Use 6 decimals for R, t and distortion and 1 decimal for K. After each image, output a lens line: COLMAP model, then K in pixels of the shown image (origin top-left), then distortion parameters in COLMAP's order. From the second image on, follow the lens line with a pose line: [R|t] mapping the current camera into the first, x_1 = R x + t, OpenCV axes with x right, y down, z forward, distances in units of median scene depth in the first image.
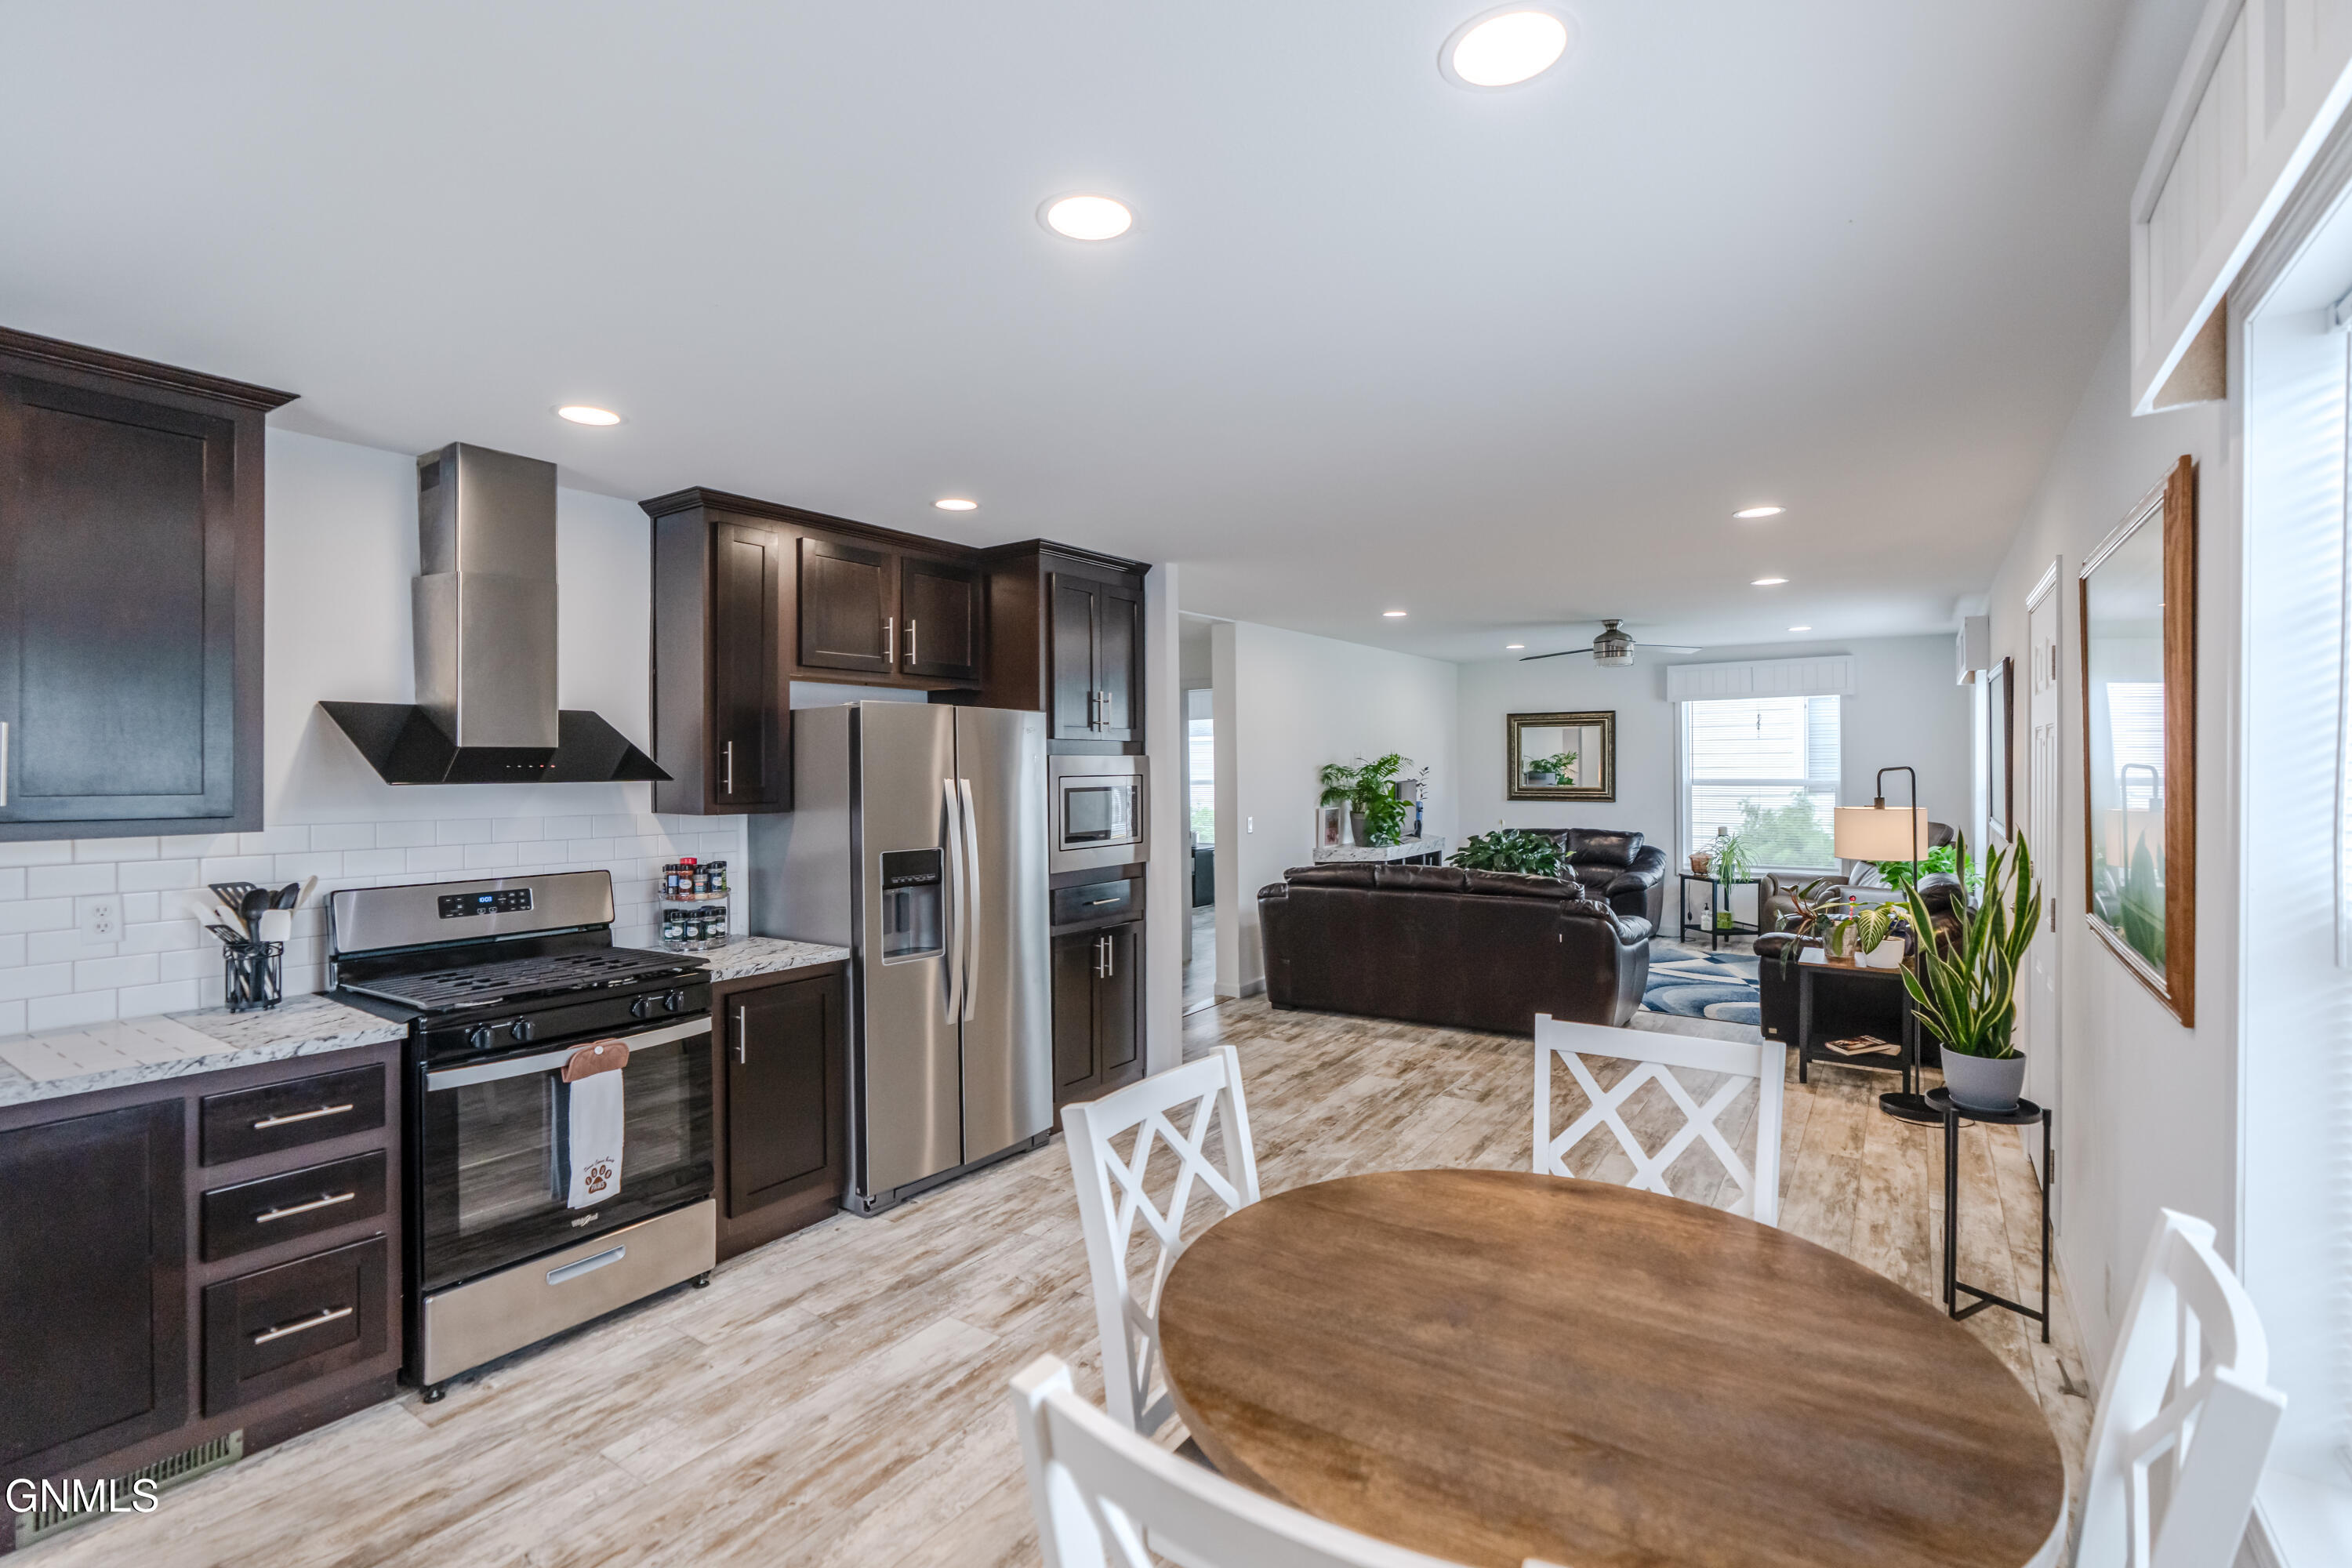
lens RADIAL K [[1066.4, 0, 1199.1], [0, 1066.4, 761.9], [0, 0, 1]] dist [-0.005021, 0.001435]
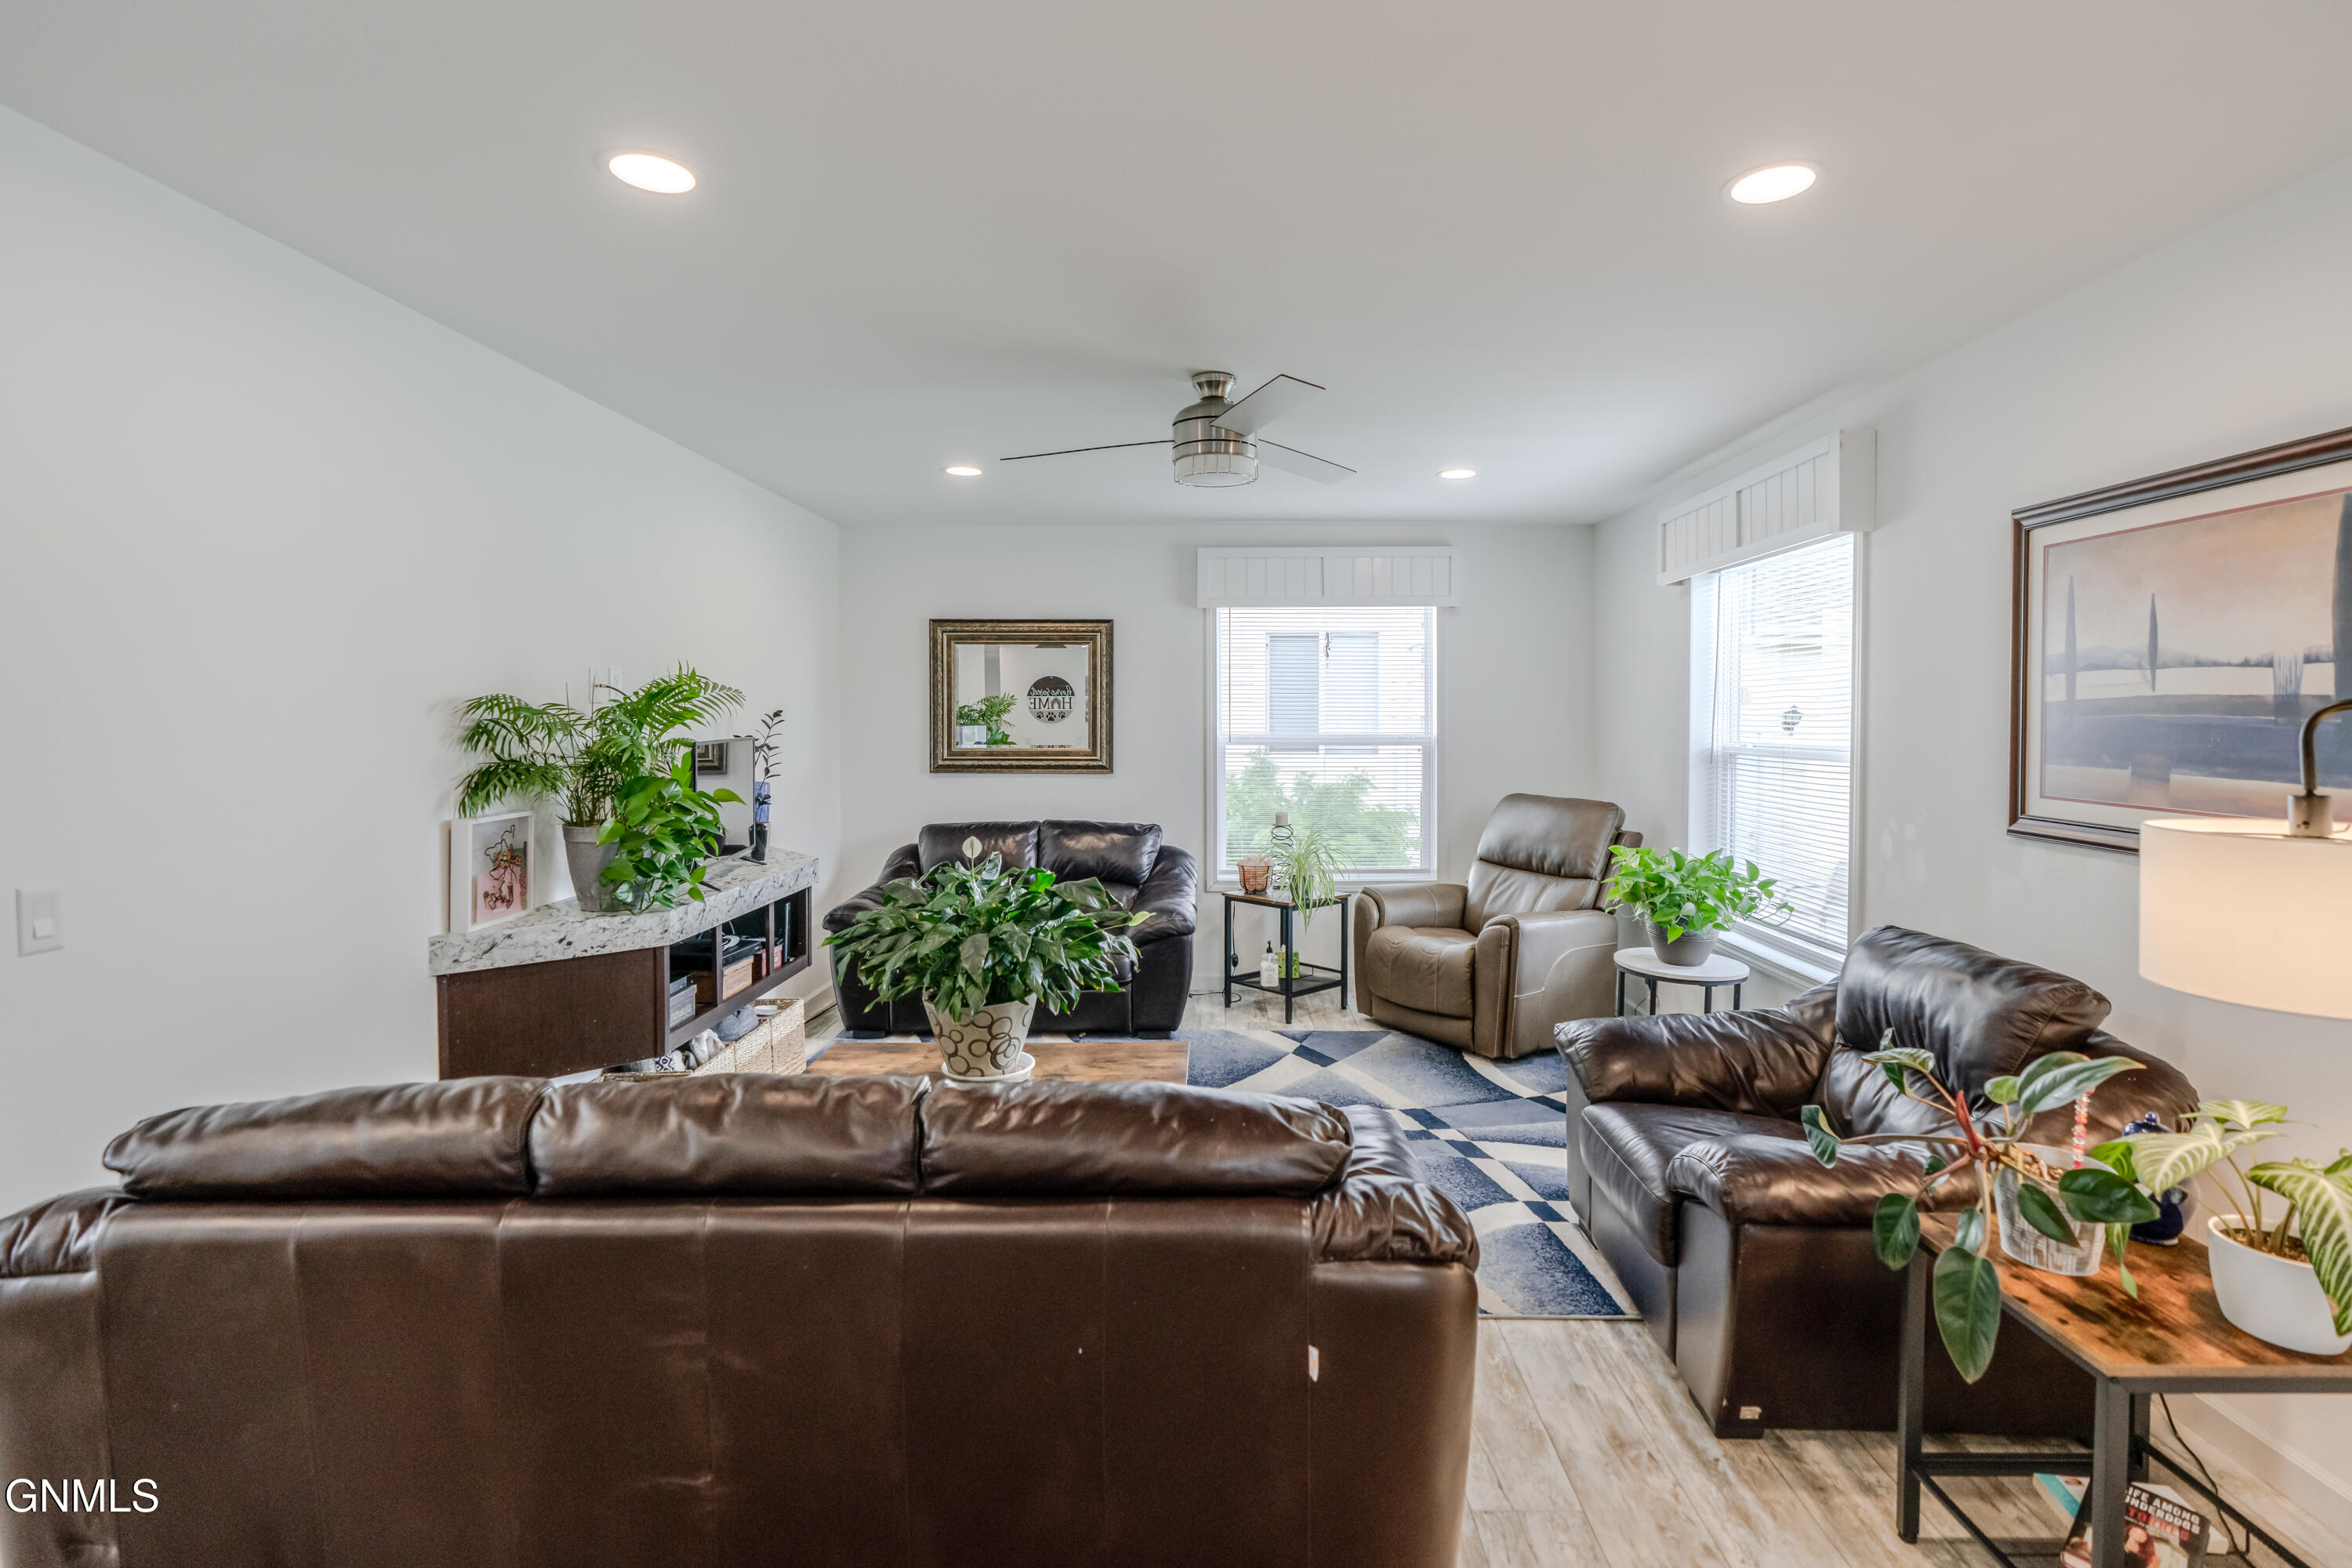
lens RADIAL K [[1066.4, 0, 1173.7], [0, 1066.4, 729.8], [0, 0, 1]] dist [-0.005021, 0.001435]
pose [[0.850741, 0.000000, 0.525586, 0.118047], [-0.006296, 0.999928, 0.010192, 0.007880], [-0.525548, -0.011980, 0.850680, 0.524929]]
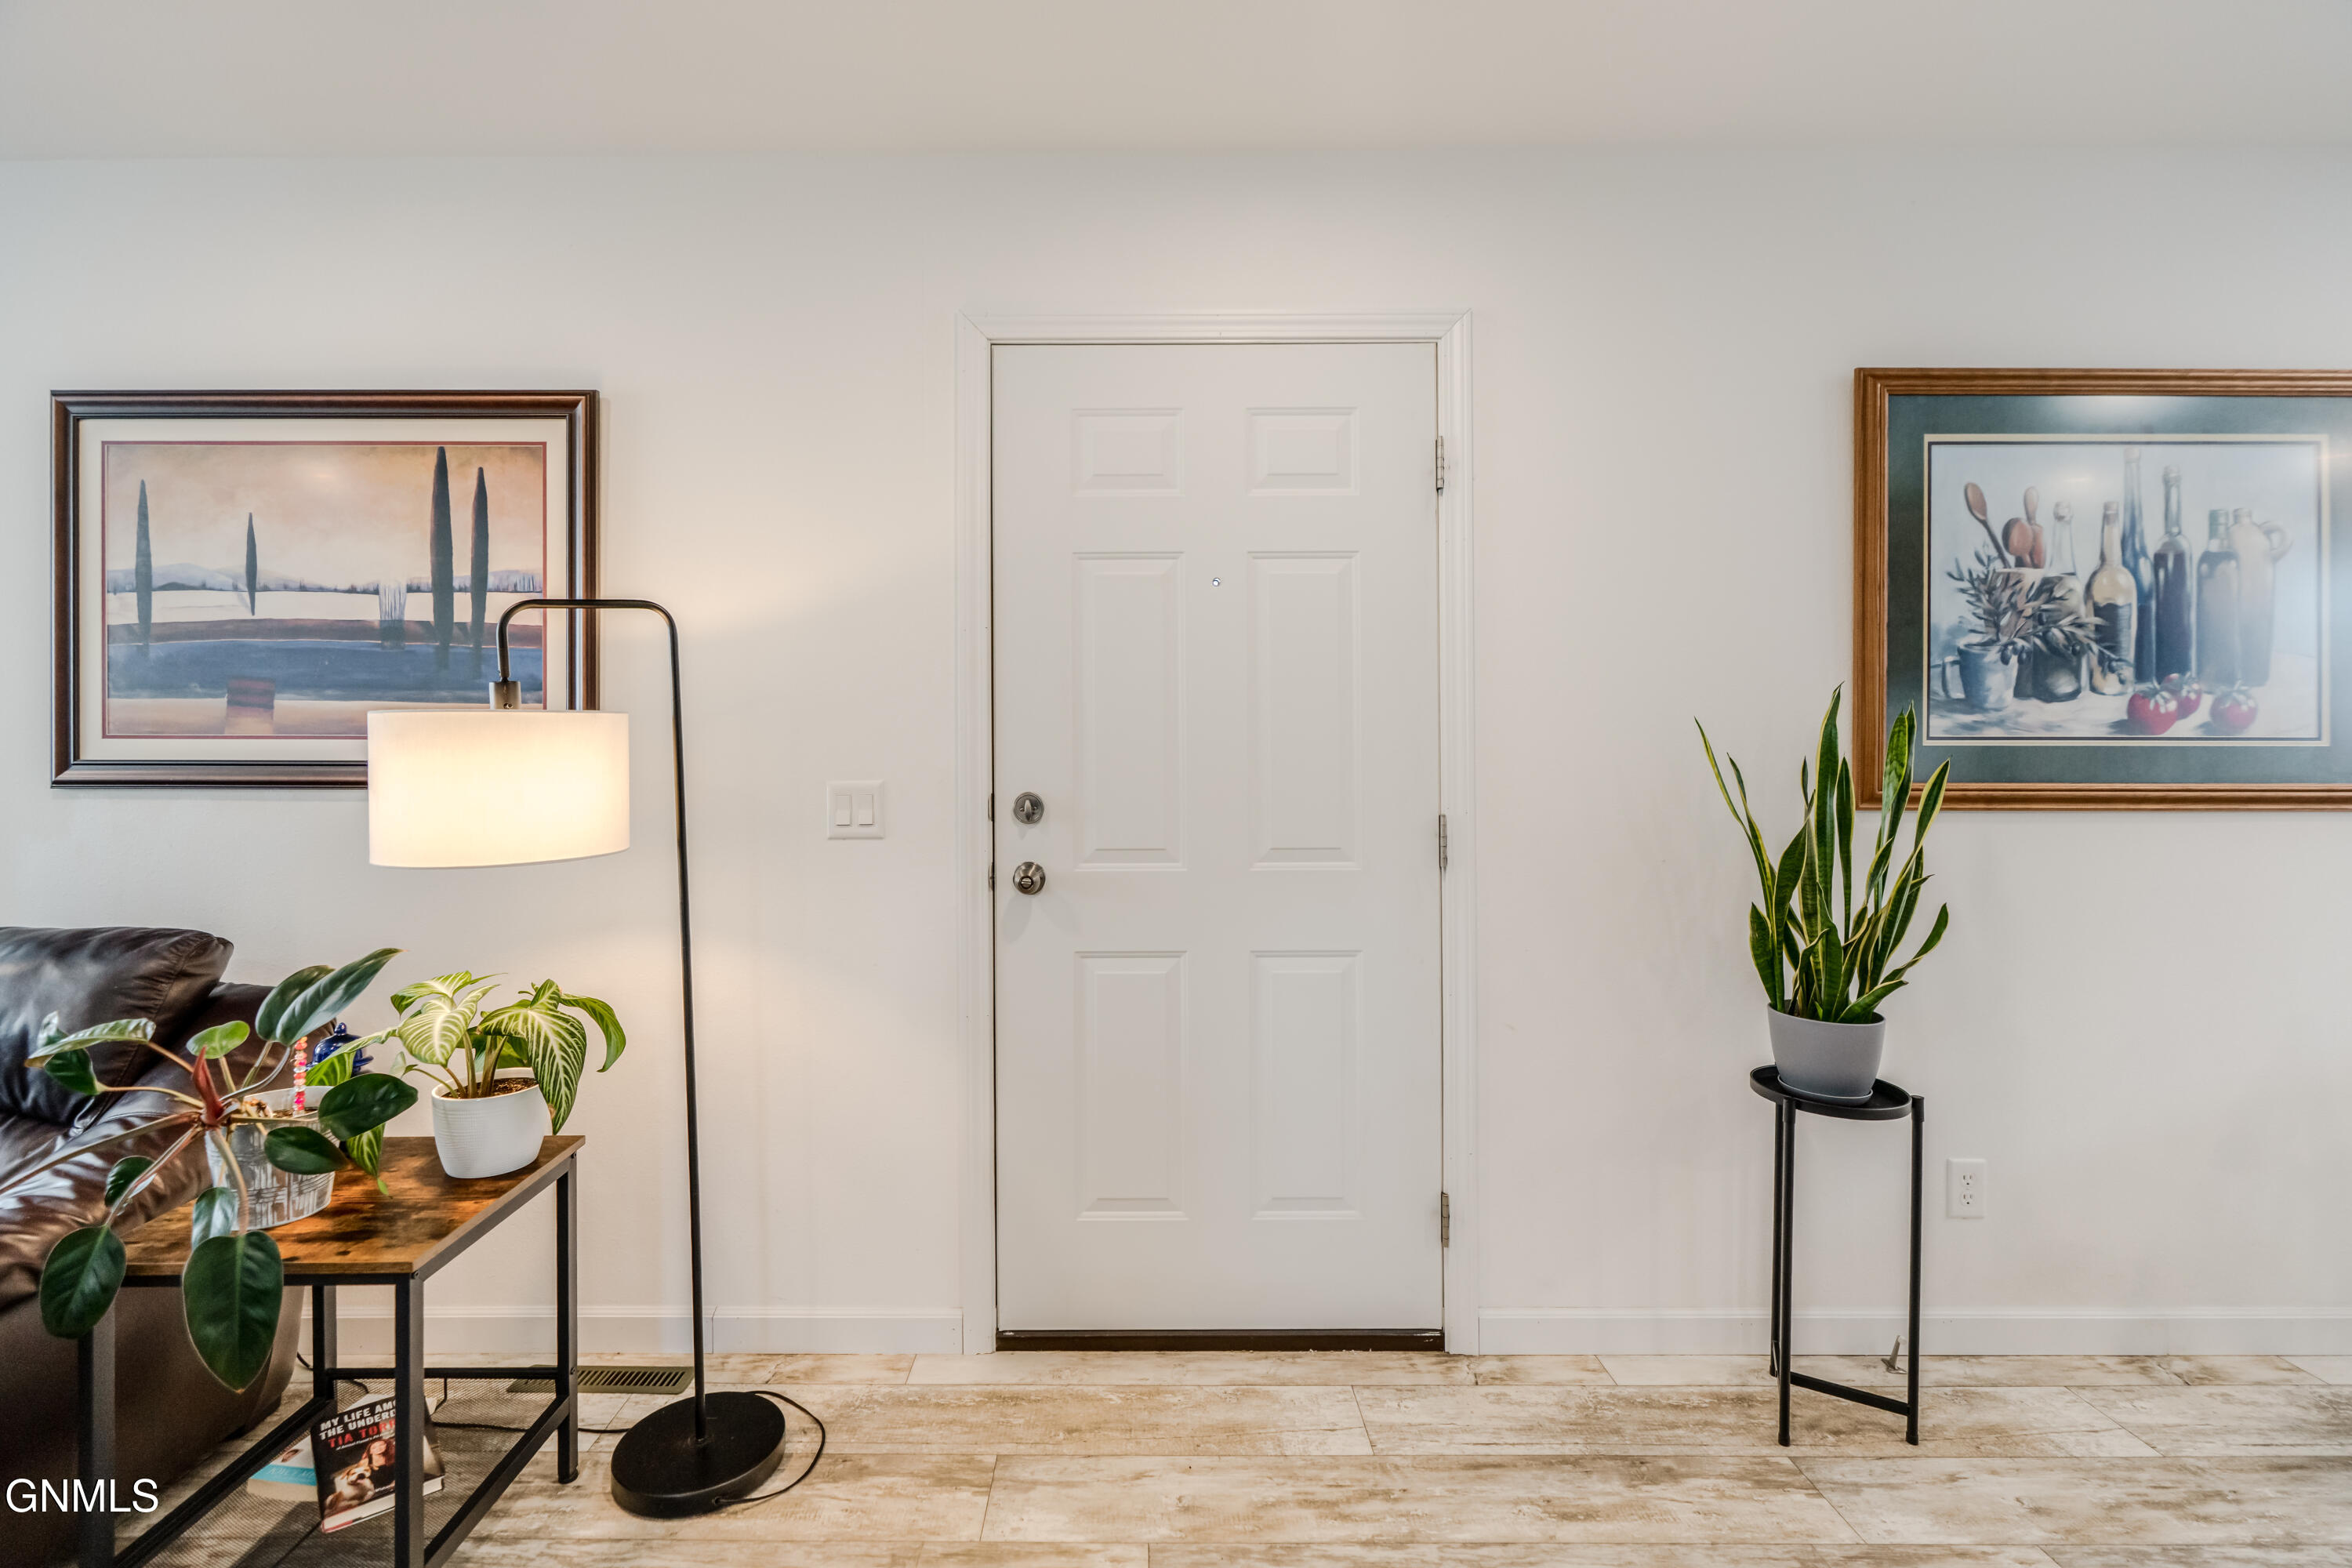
lens RADIAL K [[1066.4, 0, 1149.8], [0, 1066.4, 734.6], [0, 0, 1]] dist [-0.005021, 0.001435]
pose [[-0.553064, 0.011434, 0.833060, 0.135648], [0.003451, 0.999929, -0.011434, 0.030932], [-0.833132, -0.003449, -0.553064, 0.582495]]
